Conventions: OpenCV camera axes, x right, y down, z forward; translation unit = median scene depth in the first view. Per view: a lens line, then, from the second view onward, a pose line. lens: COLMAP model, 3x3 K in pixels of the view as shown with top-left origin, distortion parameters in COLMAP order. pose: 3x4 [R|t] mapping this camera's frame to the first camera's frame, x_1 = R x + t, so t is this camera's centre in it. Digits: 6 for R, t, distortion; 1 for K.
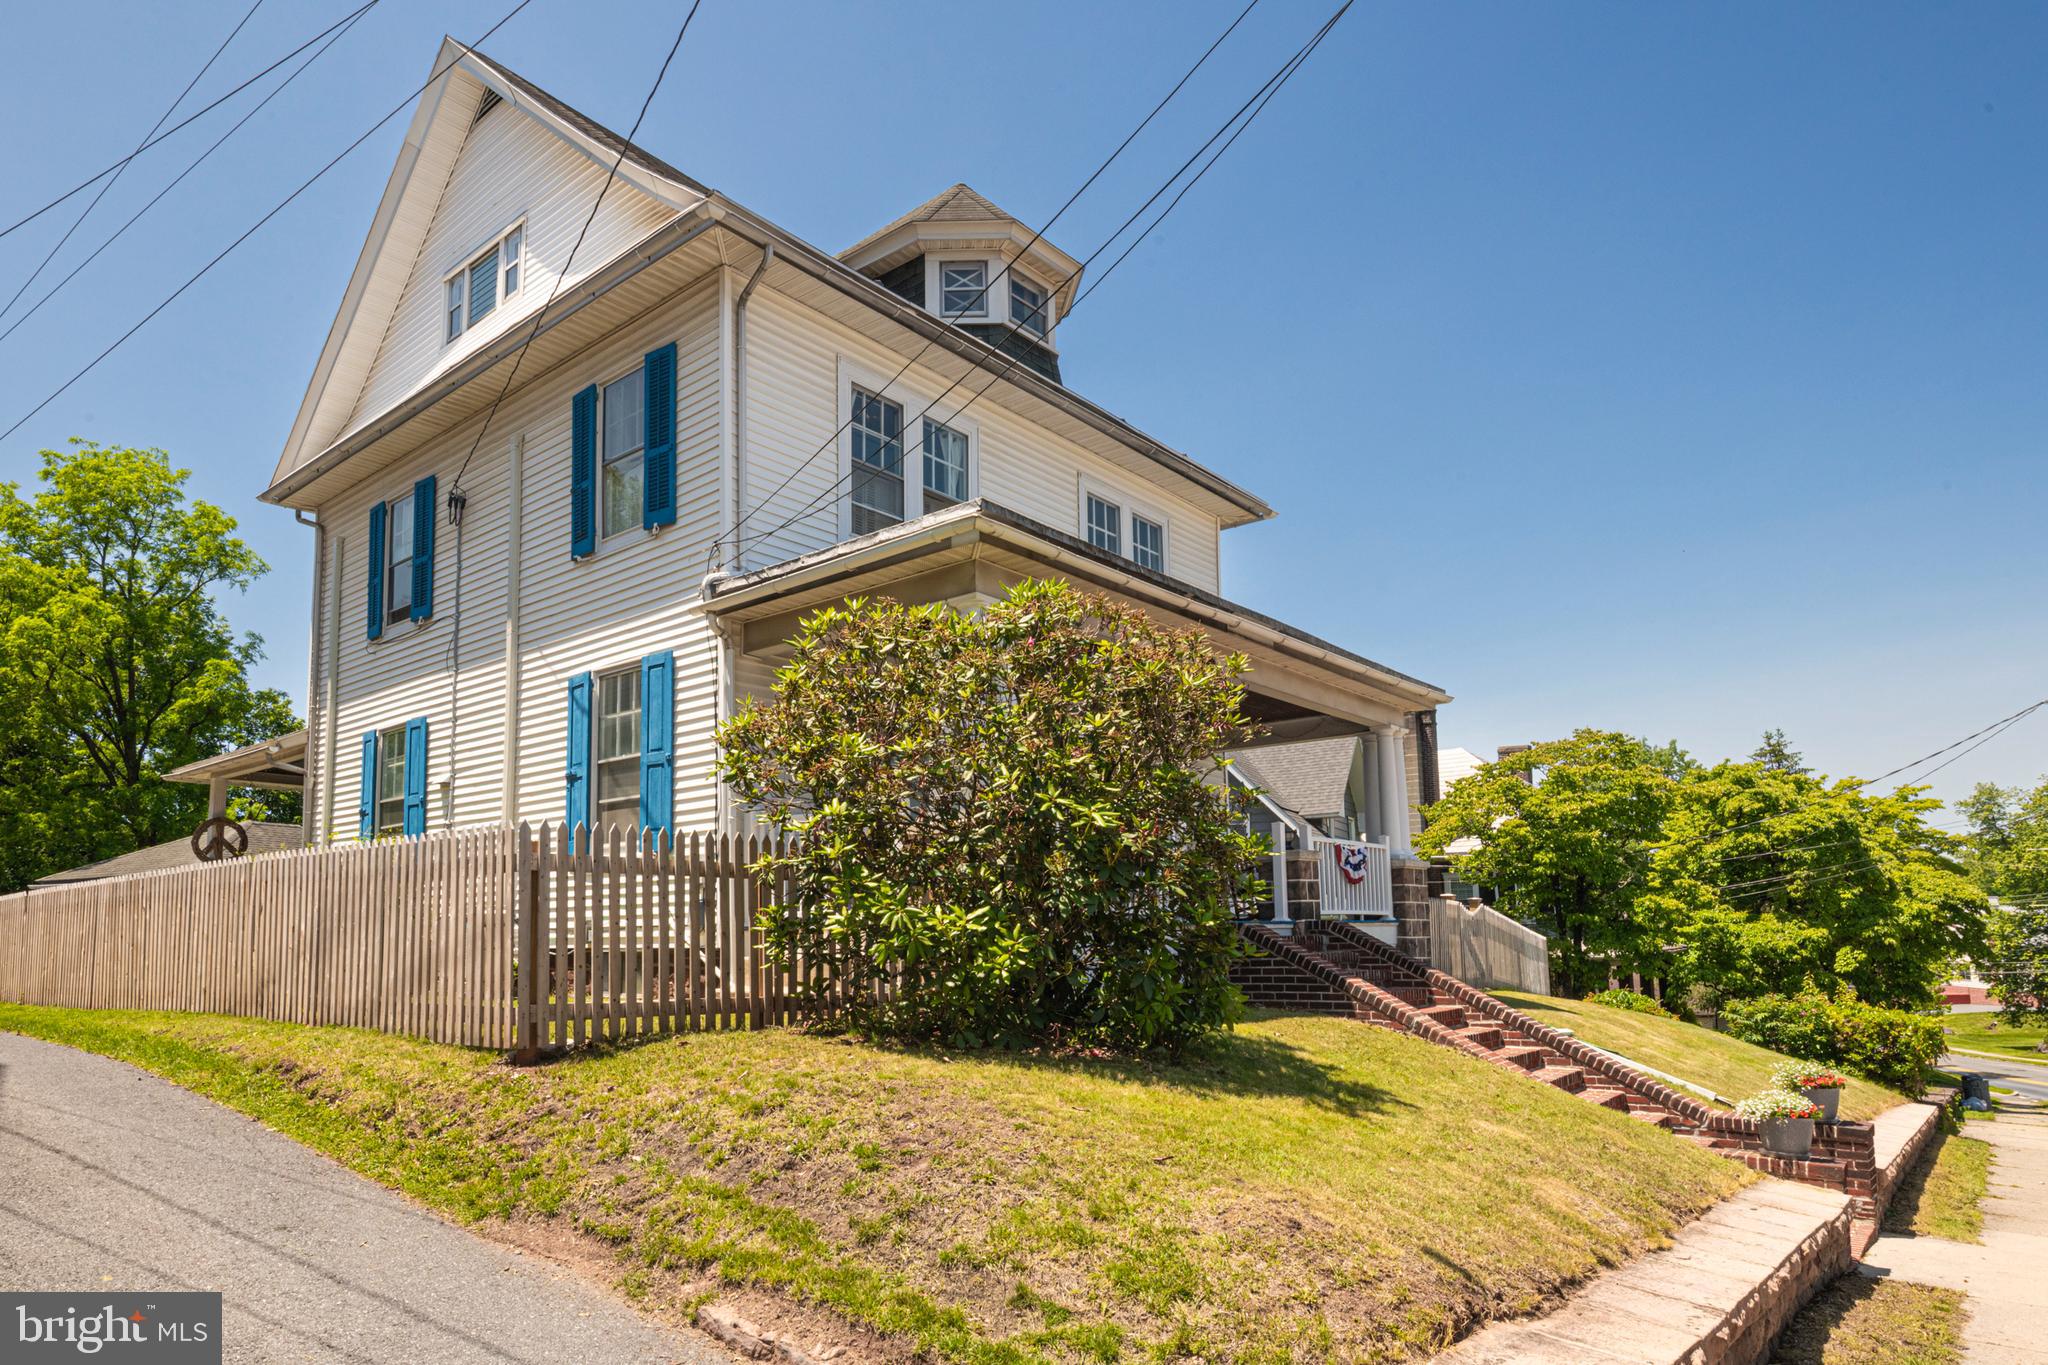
lens RADIAL K [[1165.8, 0, 1016.2], [0, 1165.8, 810.4], [0, 0, 1]] dist [-0.001762, -0.001117]
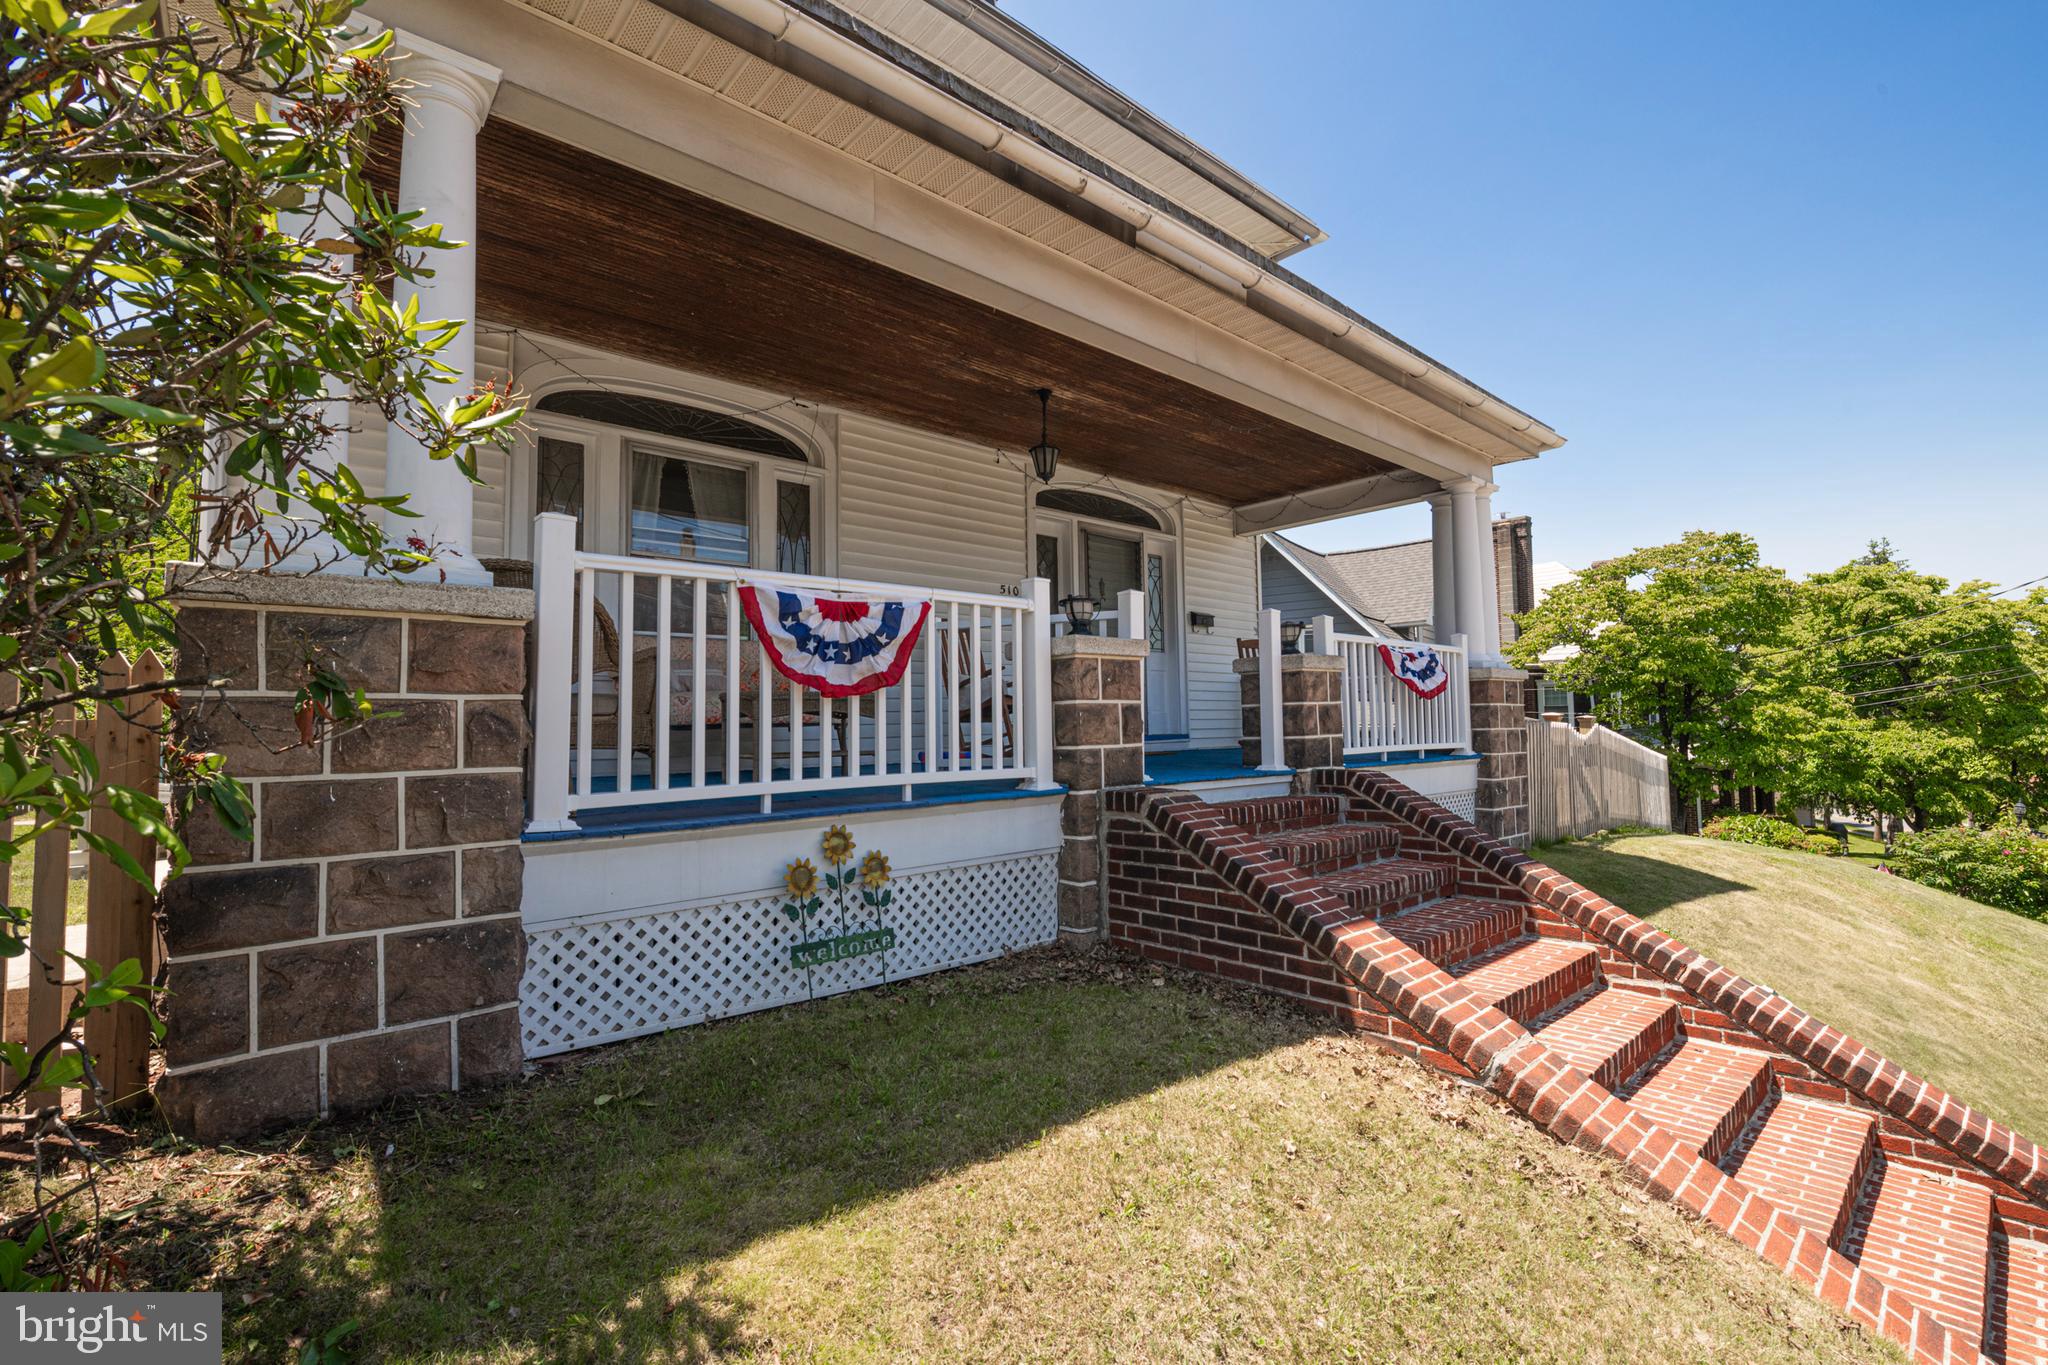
lens RADIAL K [[929.1, 0, 1024.0], [0, 929.1, 682.5], [0, 0, 1]] dist [-0.002213, -0.009232]
pose [[0.988465, -0.006671, -0.151305, 0.058423], [0.014907, 0.998464, 0.053363, 0.007017], [0.150717, -0.055003, 0.987046, 0.169014]]
